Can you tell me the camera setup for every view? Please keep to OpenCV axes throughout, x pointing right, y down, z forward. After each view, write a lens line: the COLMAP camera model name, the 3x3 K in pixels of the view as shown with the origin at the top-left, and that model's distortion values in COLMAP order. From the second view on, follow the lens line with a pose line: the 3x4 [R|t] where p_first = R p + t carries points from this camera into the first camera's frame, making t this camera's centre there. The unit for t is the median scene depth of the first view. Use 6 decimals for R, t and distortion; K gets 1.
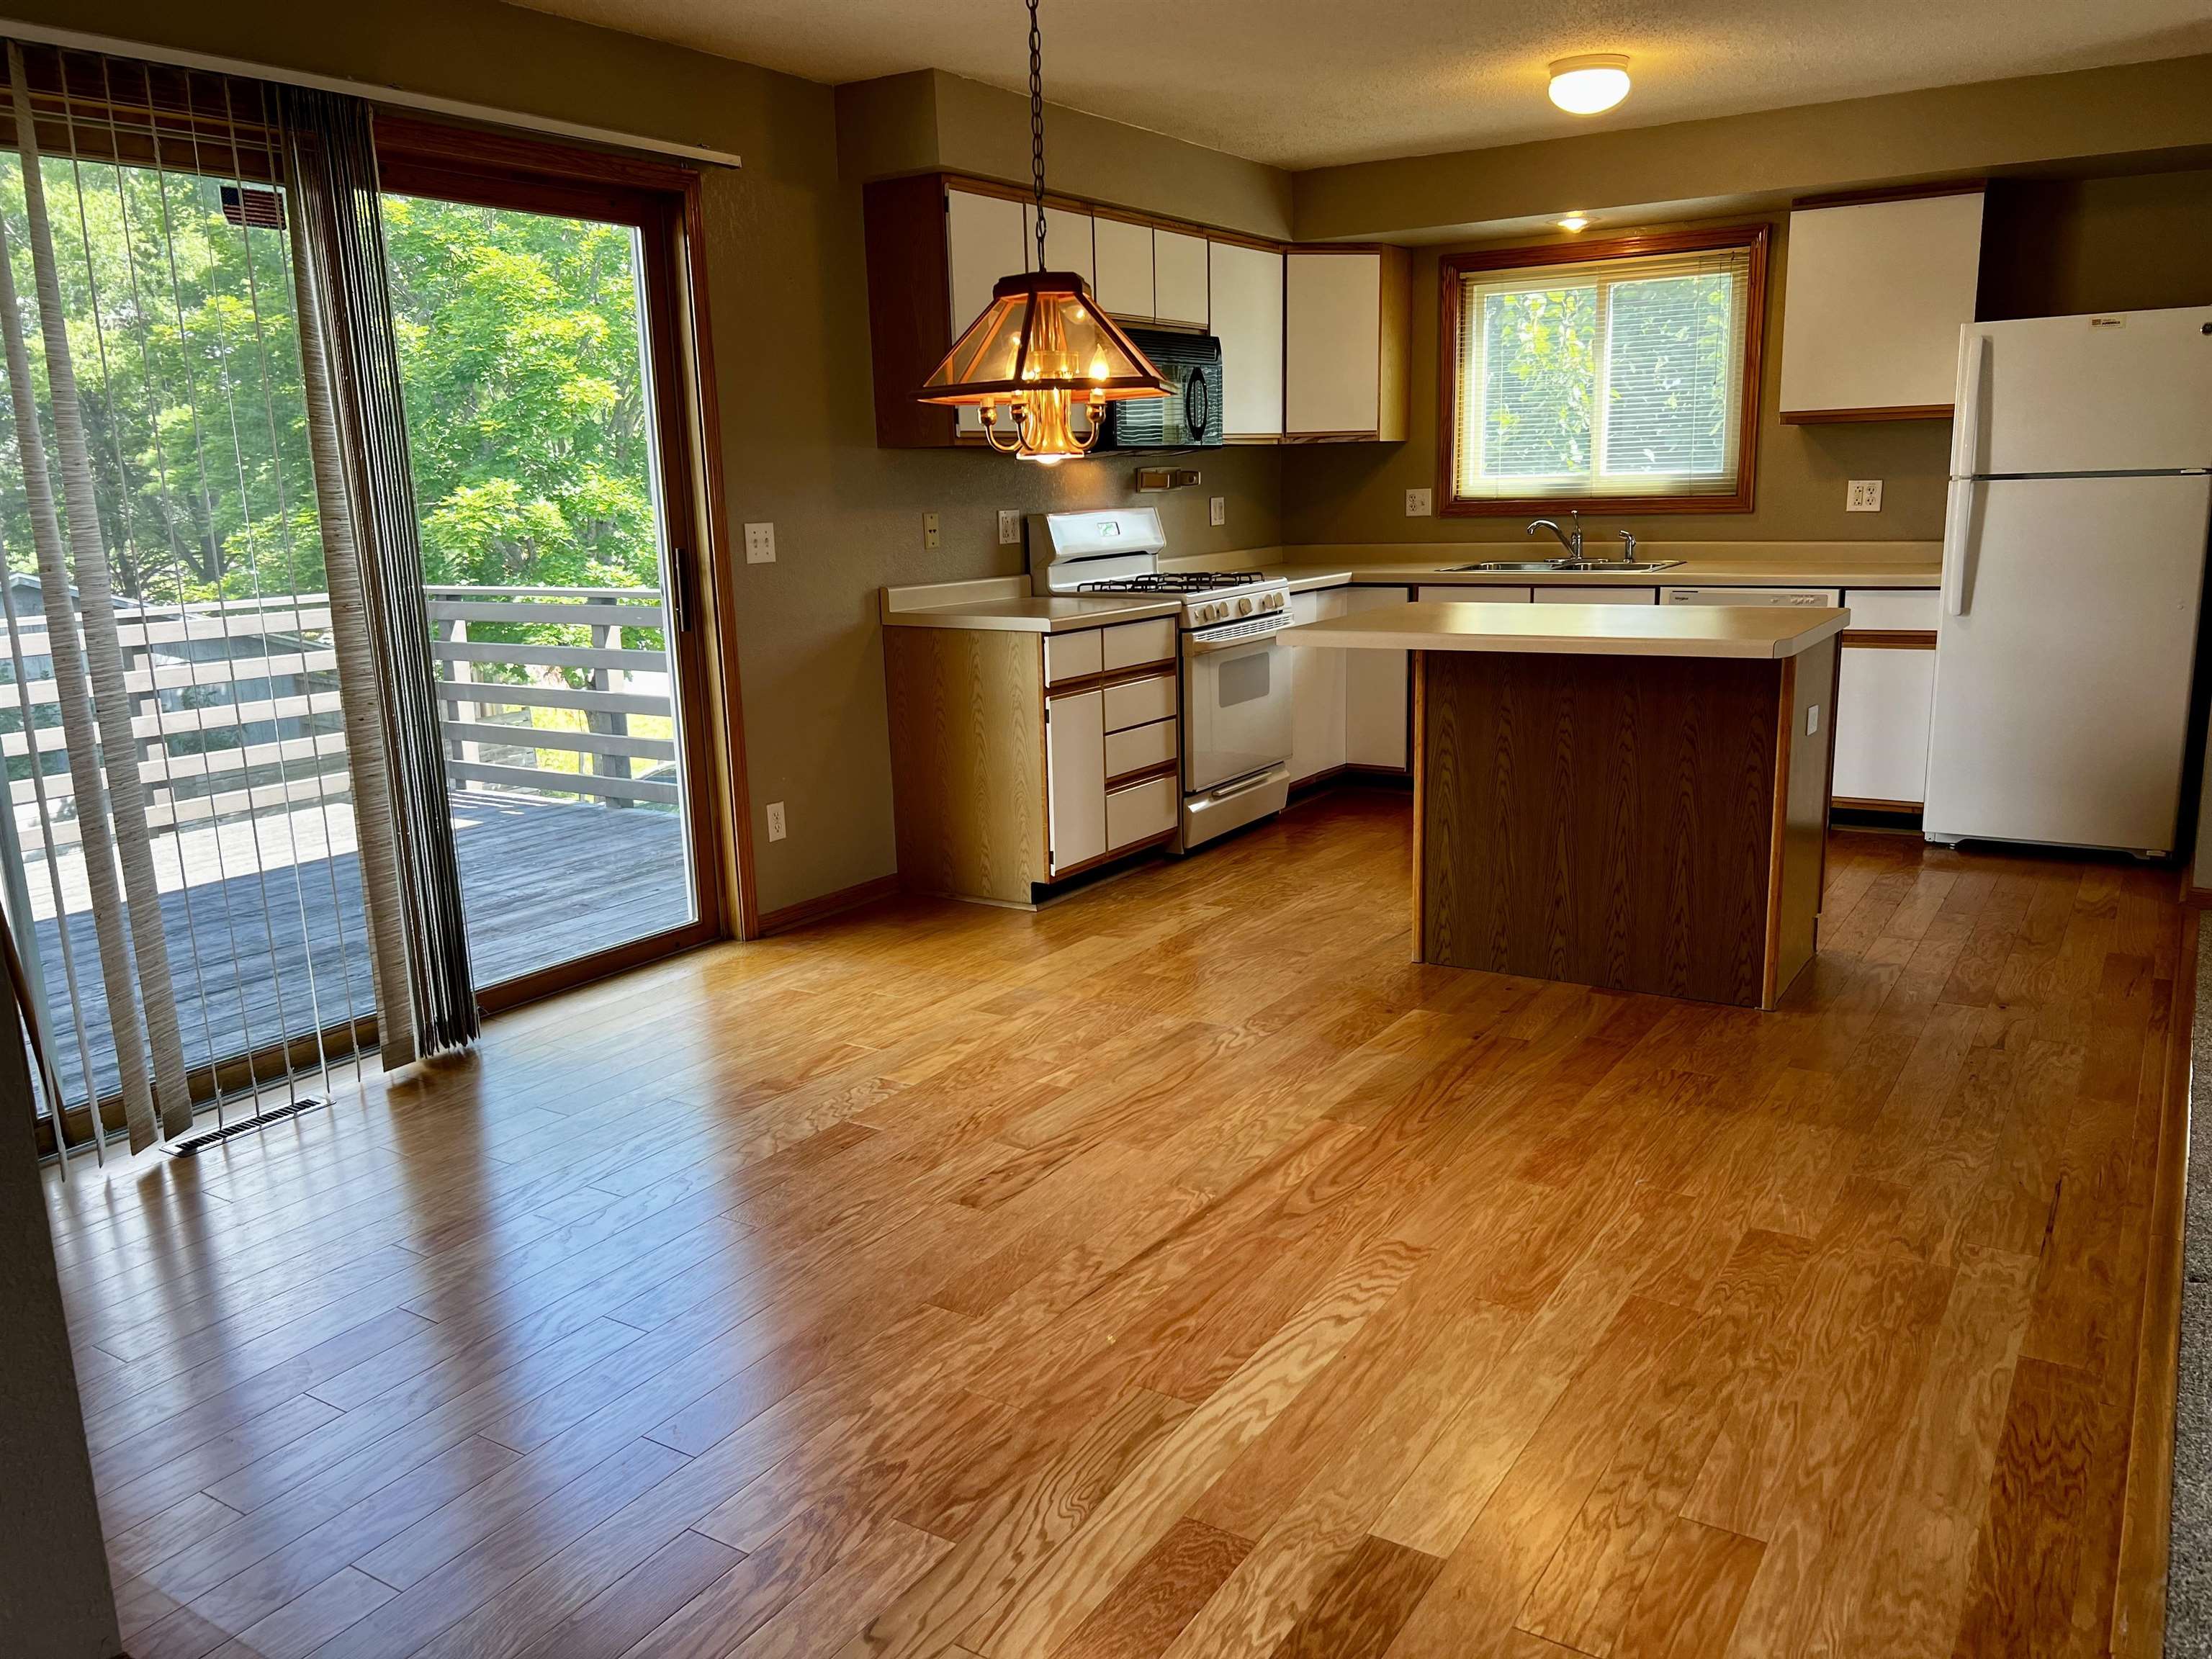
lens RADIAL K [[1634.9, 0, 1106.0], [0, 1634.9, 829.5], [0, 0, 1]] dist [0.043878, -0.059364]
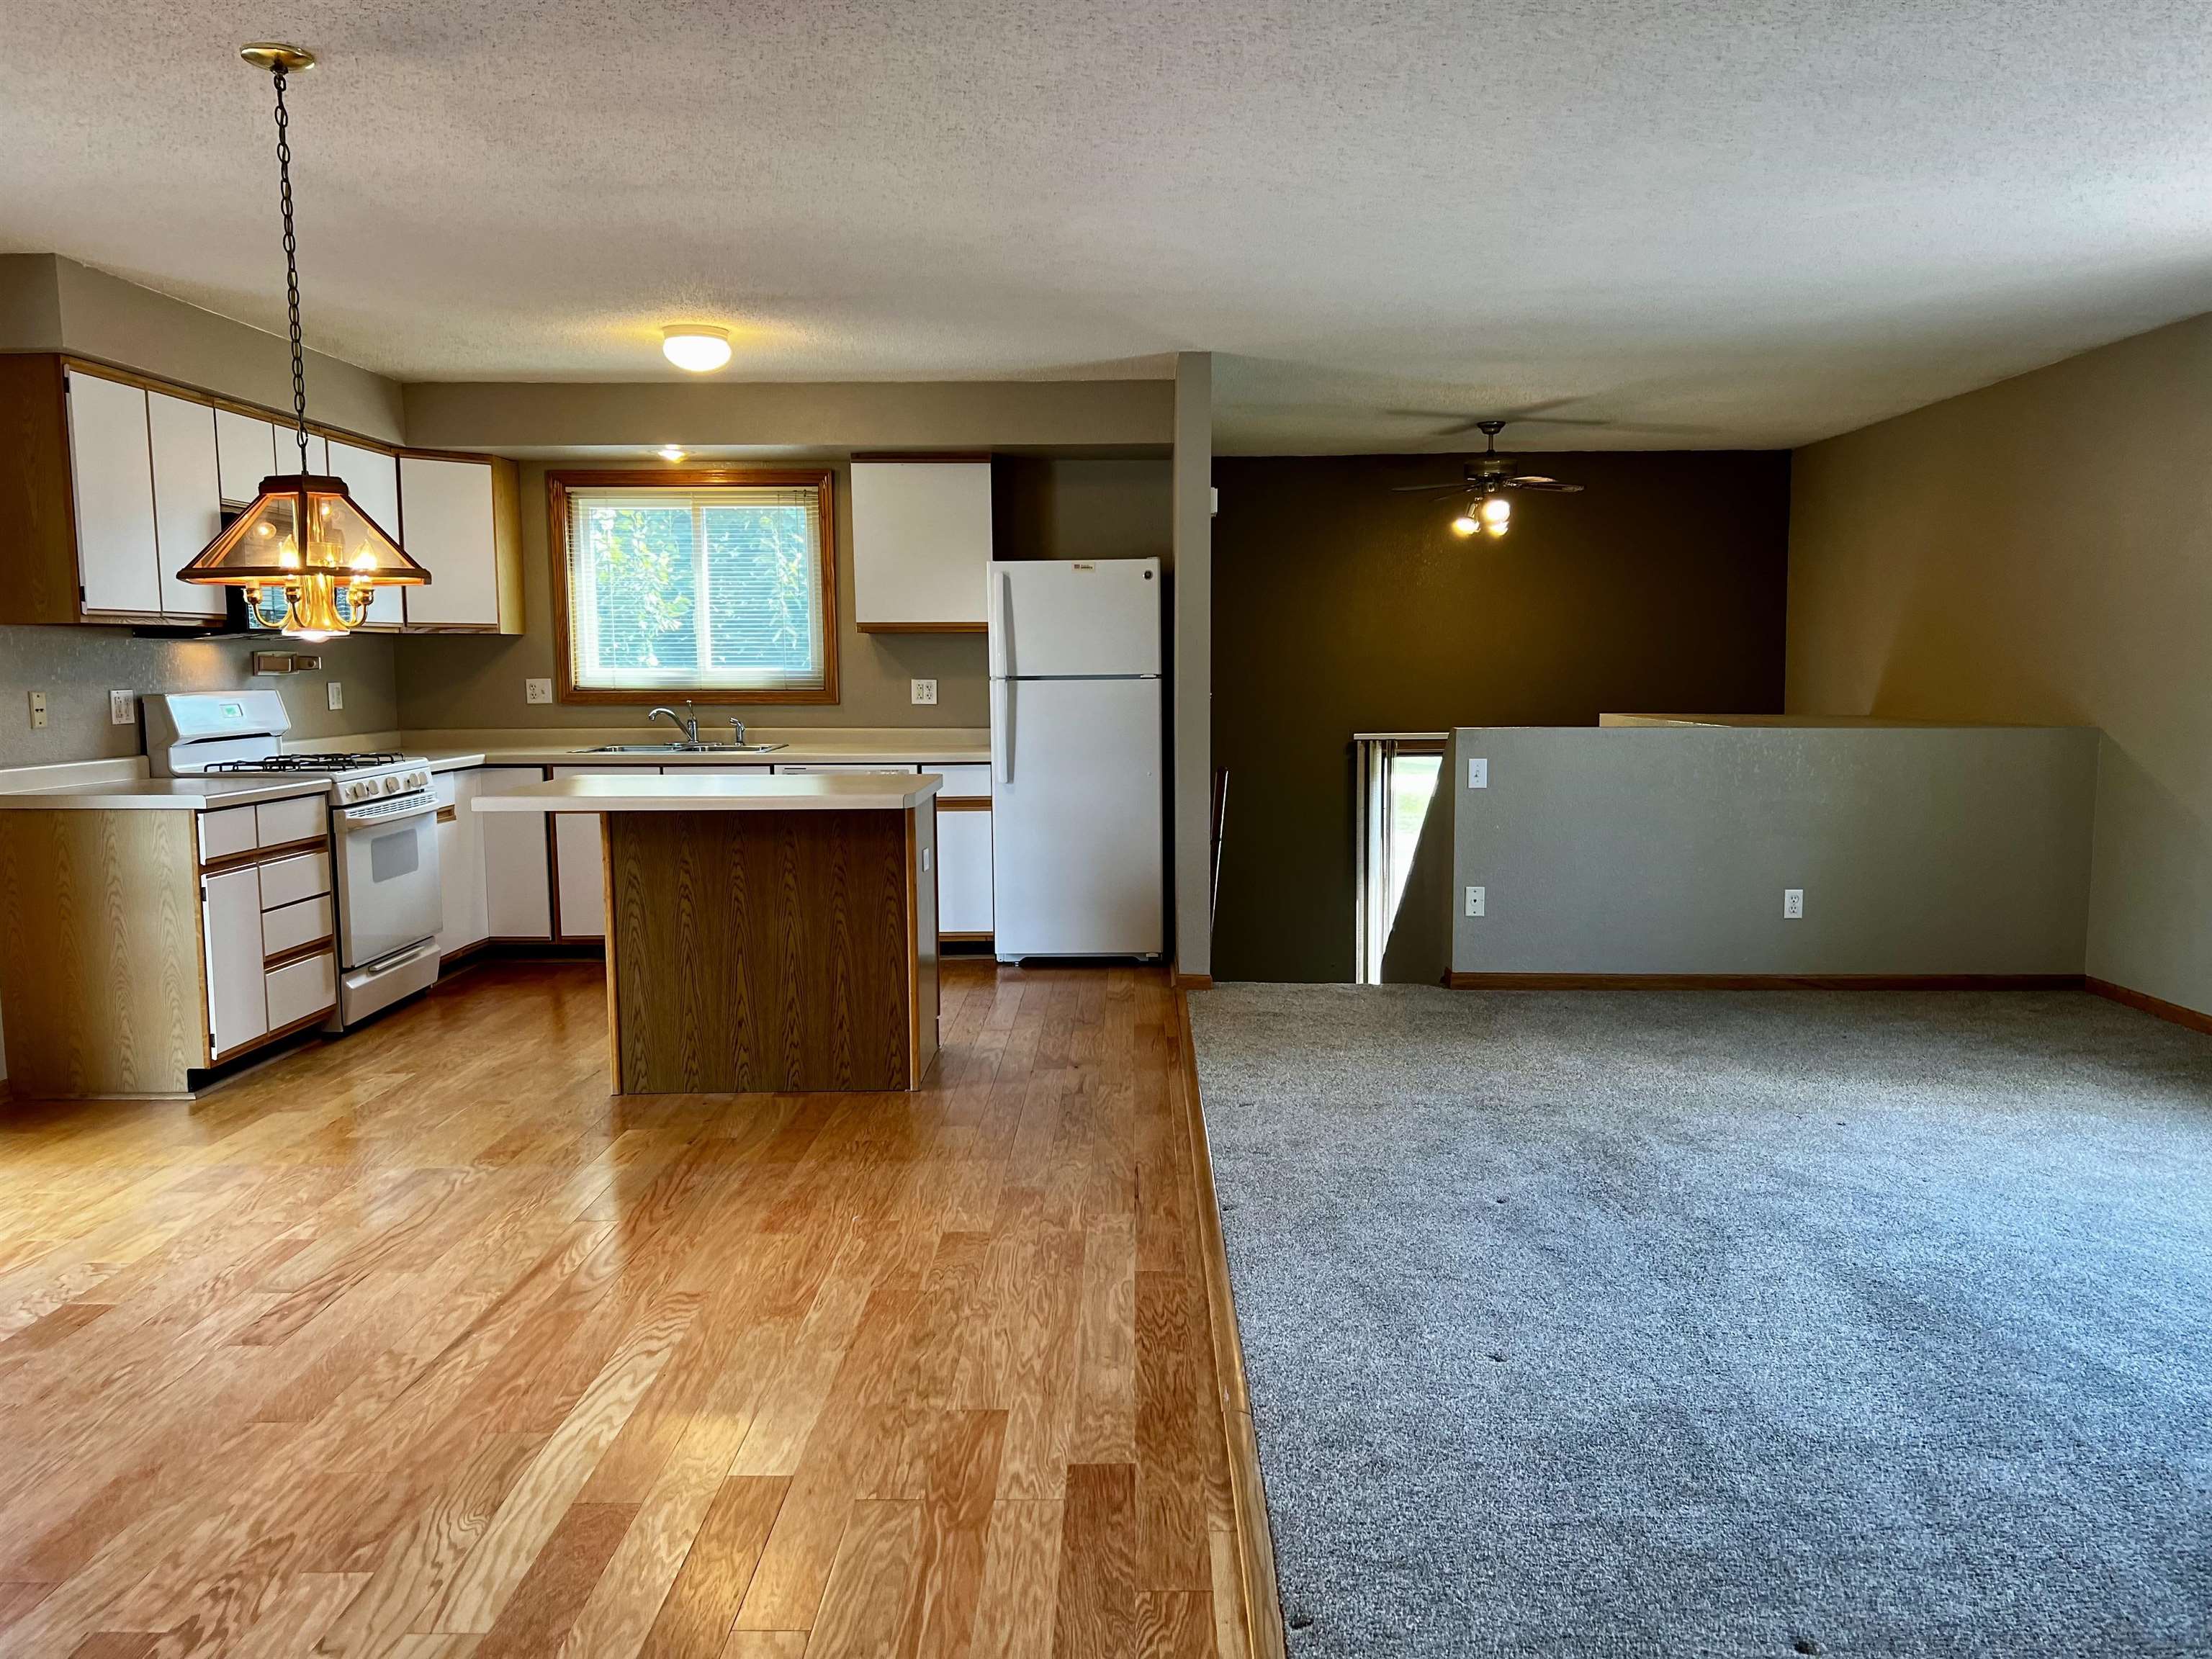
lens RADIAL K [[1670.4, 0, 1106.0], [0, 1670.4, 829.5], [0, 0, 1]] dist [-0.002040, -0.117401]
pose [[0.841484, -0.024992, 0.539704, -0.168275], [0.091332, 0.991133, -0.096505, 0.054032], [-0.532507, 0.130499, 0.836305, -0.174345]]
